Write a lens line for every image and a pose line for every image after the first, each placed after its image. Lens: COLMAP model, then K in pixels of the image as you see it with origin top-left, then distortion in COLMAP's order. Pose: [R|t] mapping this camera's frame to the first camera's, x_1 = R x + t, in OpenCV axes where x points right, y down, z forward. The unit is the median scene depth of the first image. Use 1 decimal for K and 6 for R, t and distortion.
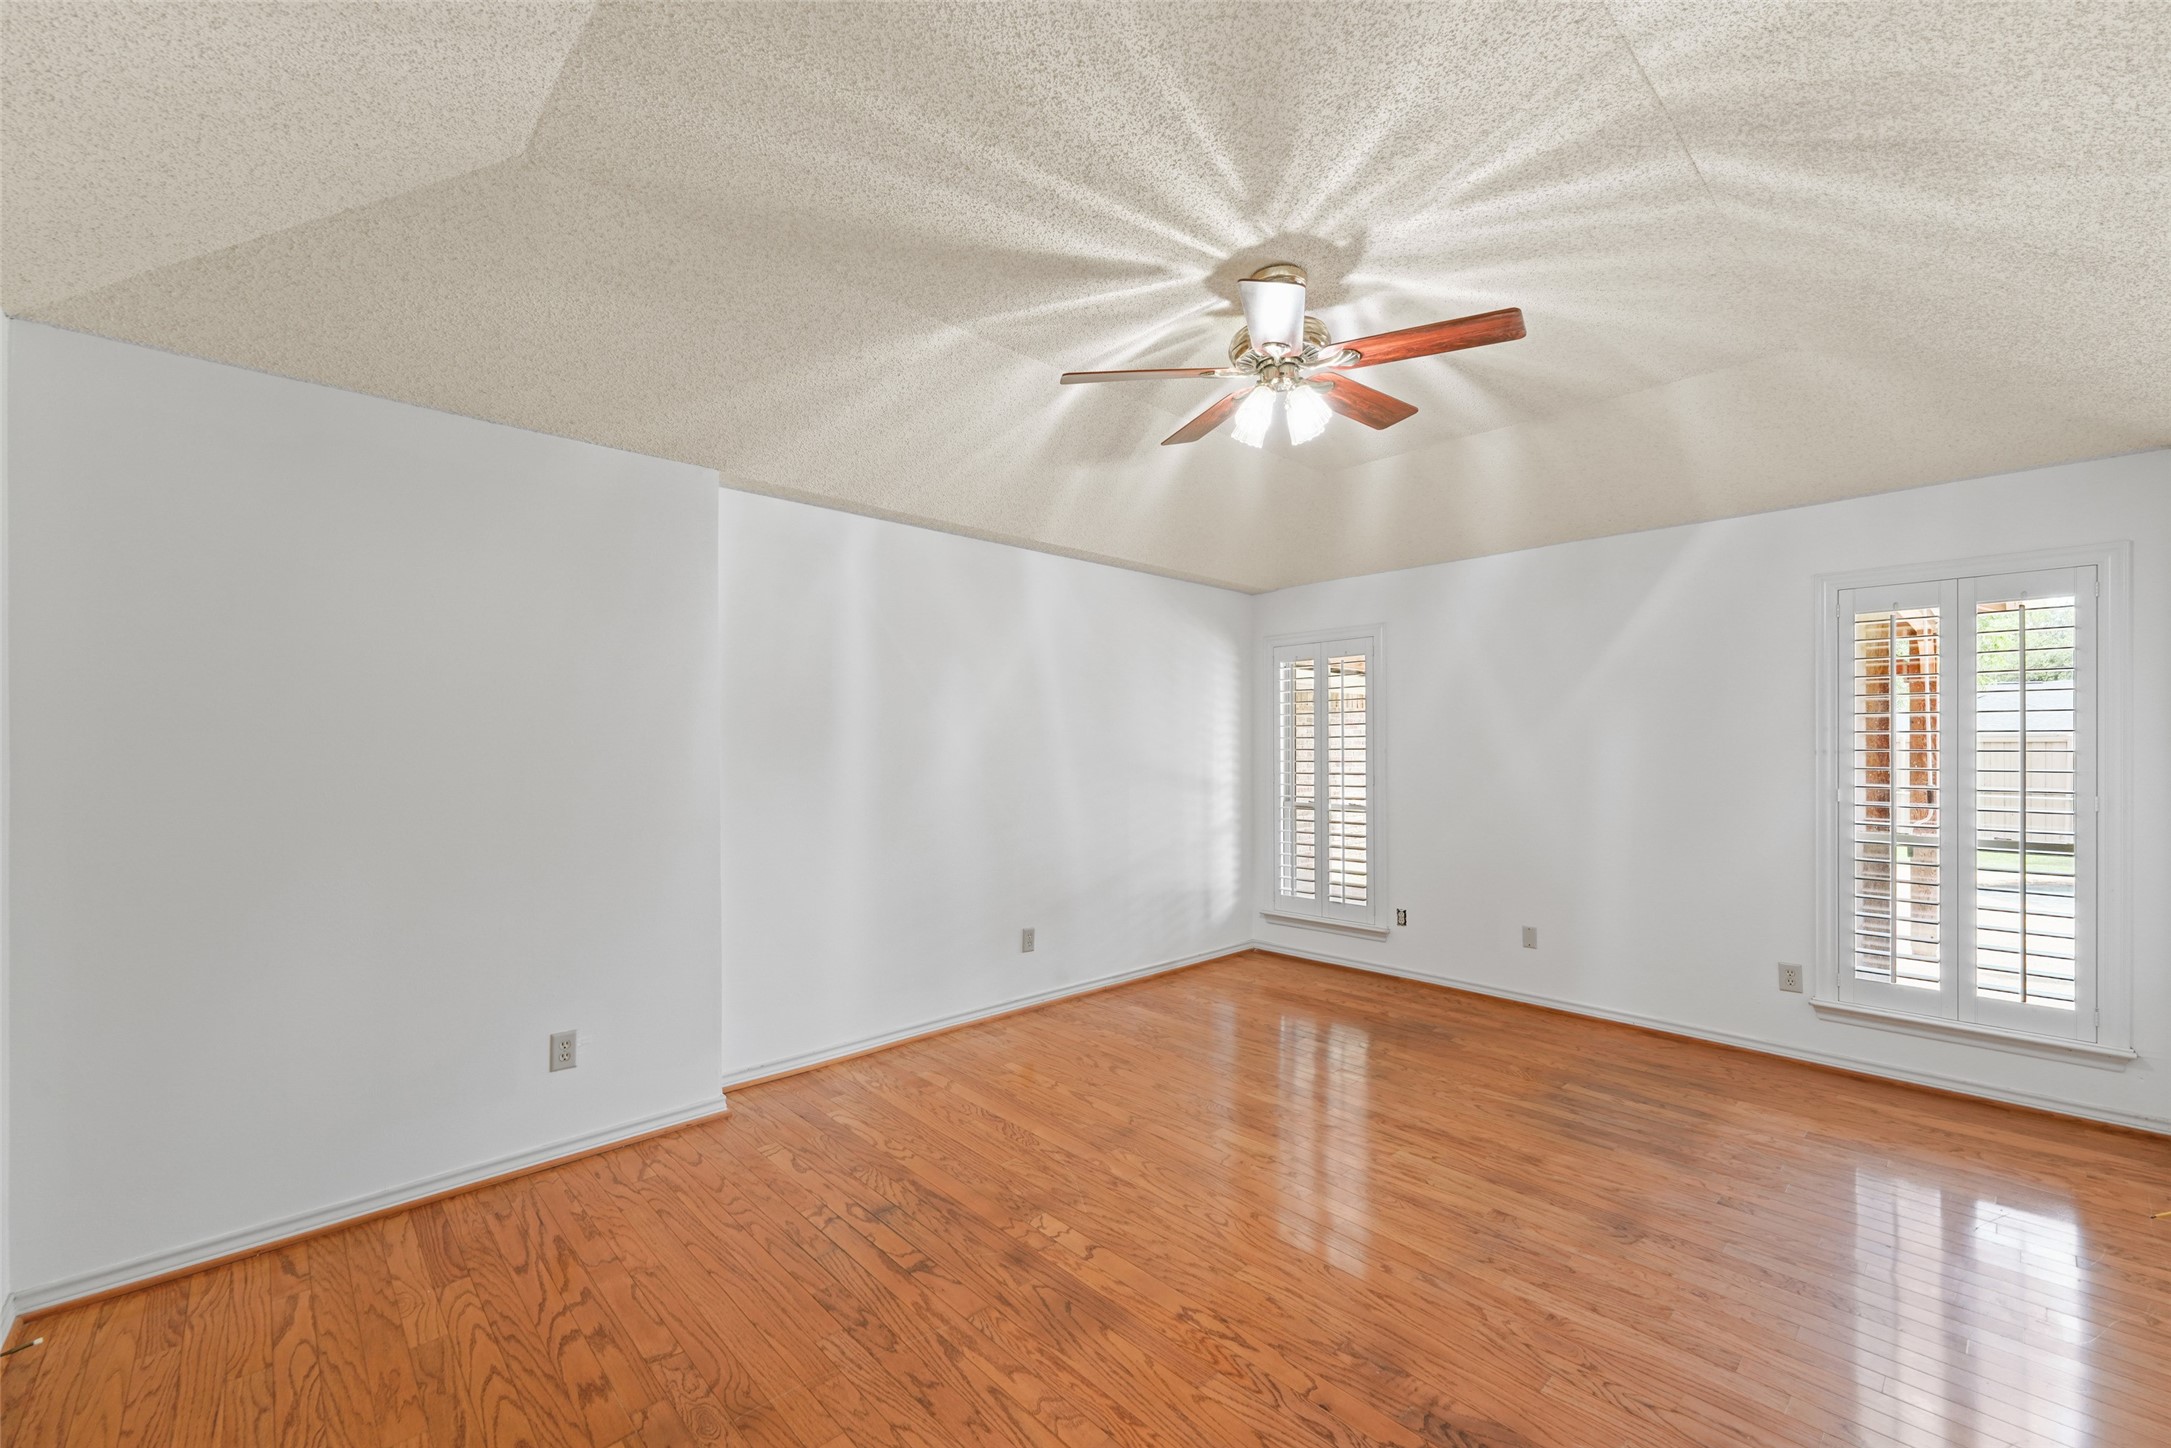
lens RADIAL K [[877.0, 0, 1074.1], [0, 877.0, 737.4], [0, 0, 1]] dist [-0.024718, 0.000365]
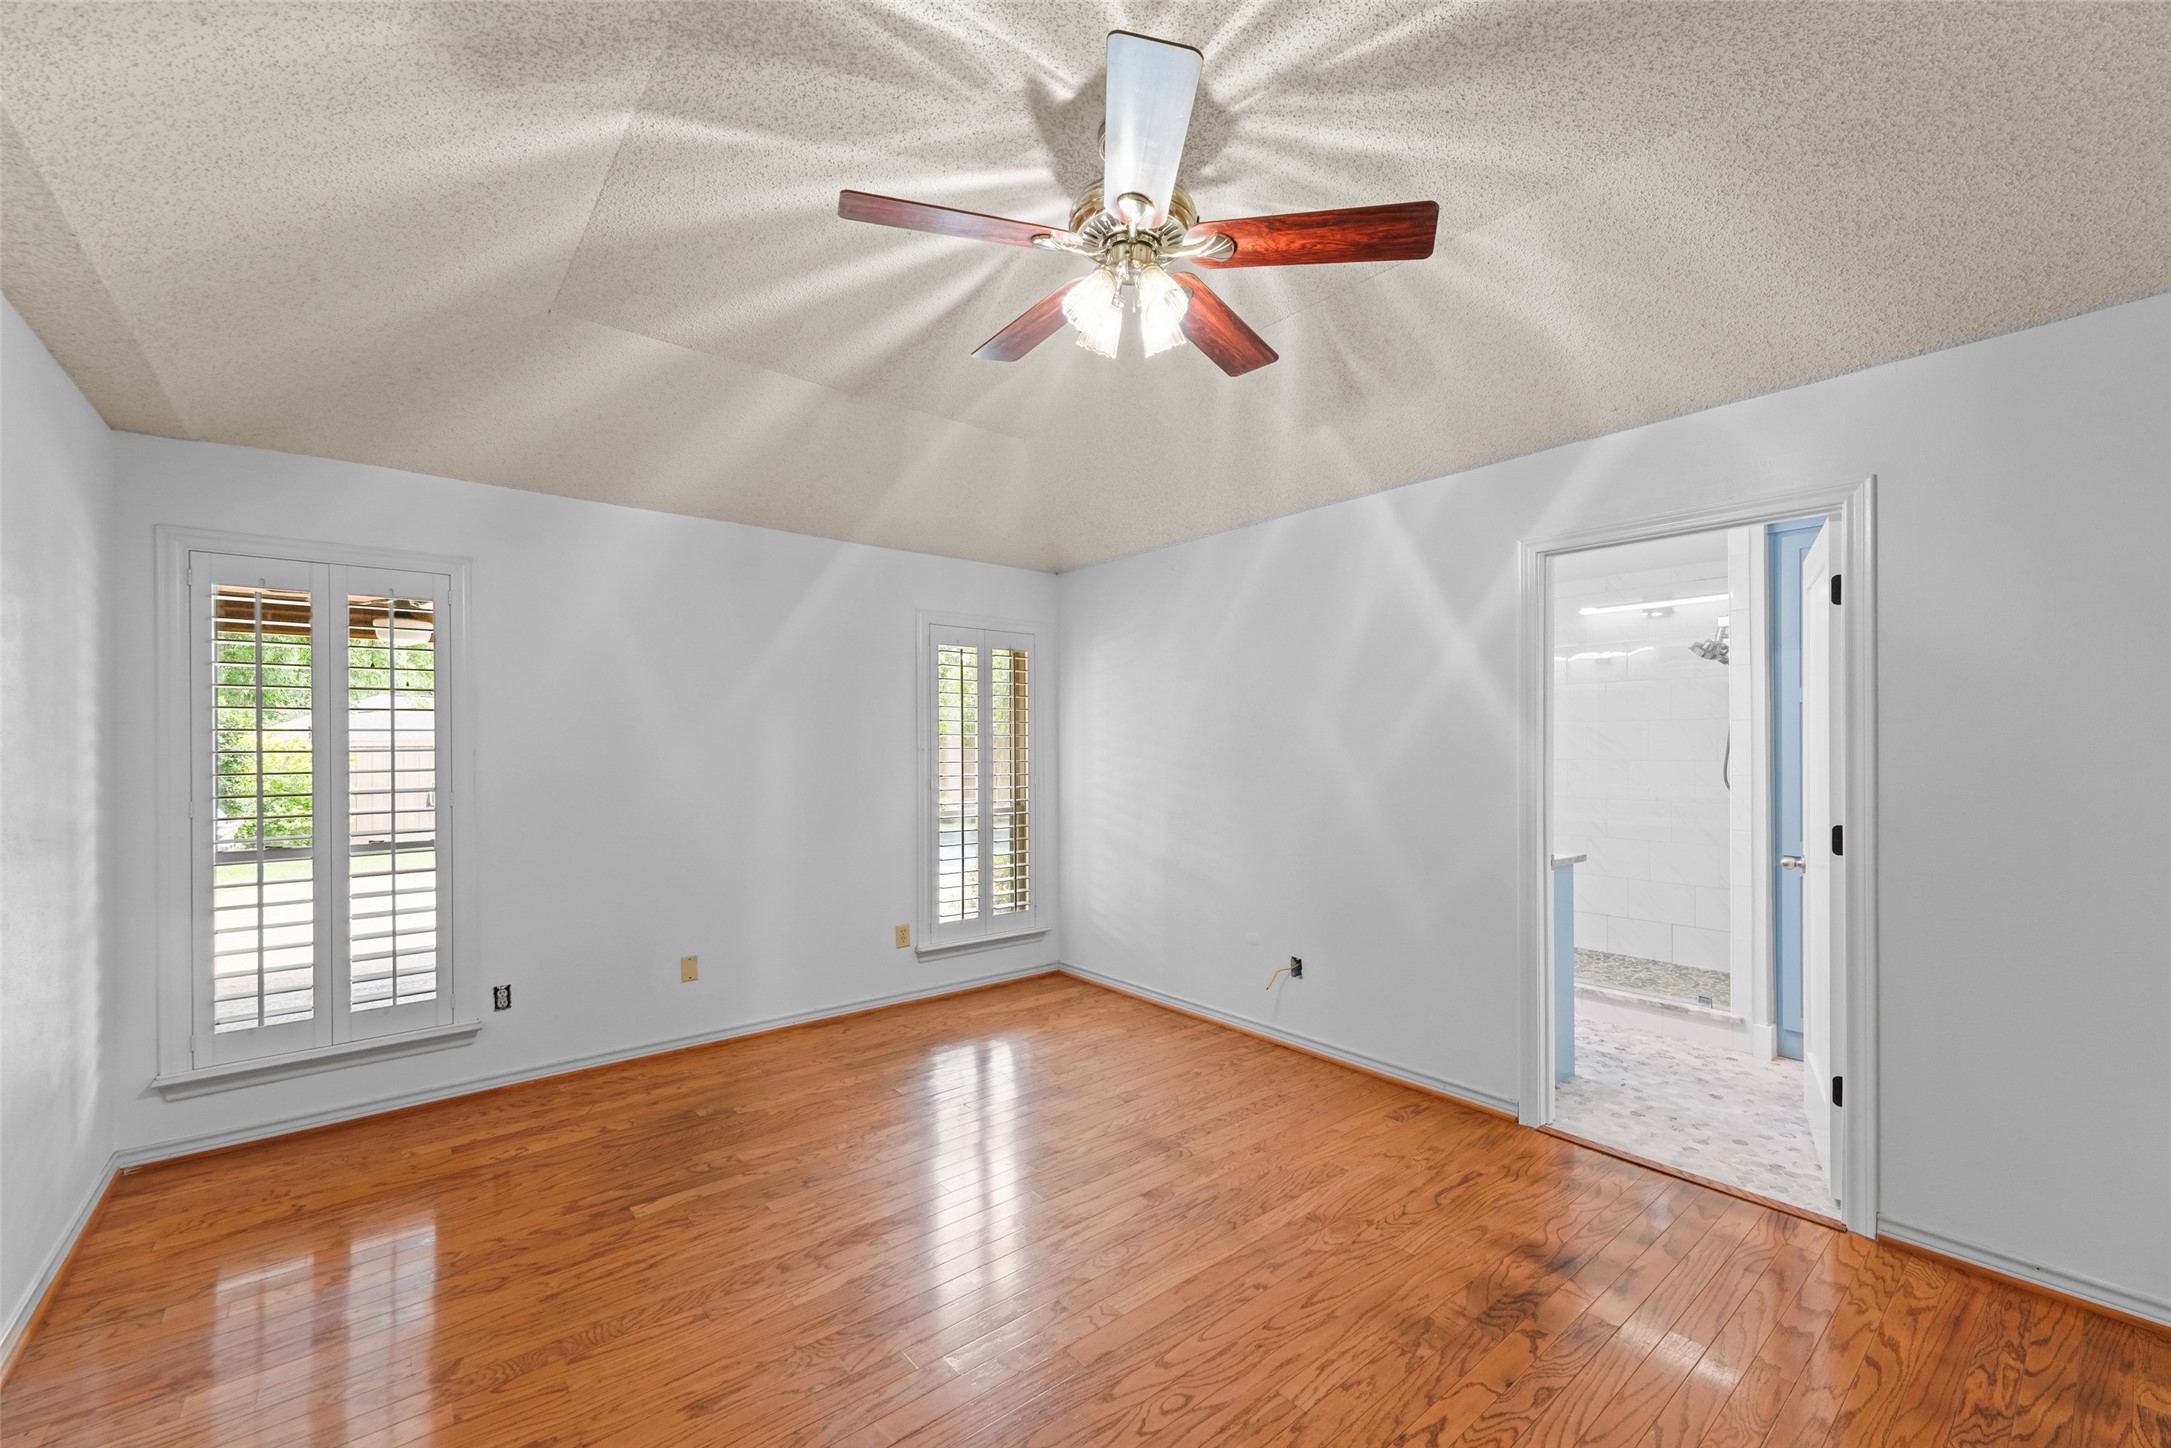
lens RADIAL K [[877.0, 0, 1074.1], [0, 877.0, 737.4], [0, 0, 1]] dist [-0.024718, 0.000365]
pose [[0.070109, 0.004128, 0.997531, -0.322992], [0.012670, 0.999907, -0.005028, 0.017381], [-0.997459, 0.012991, 0.070050, 0.631056]]
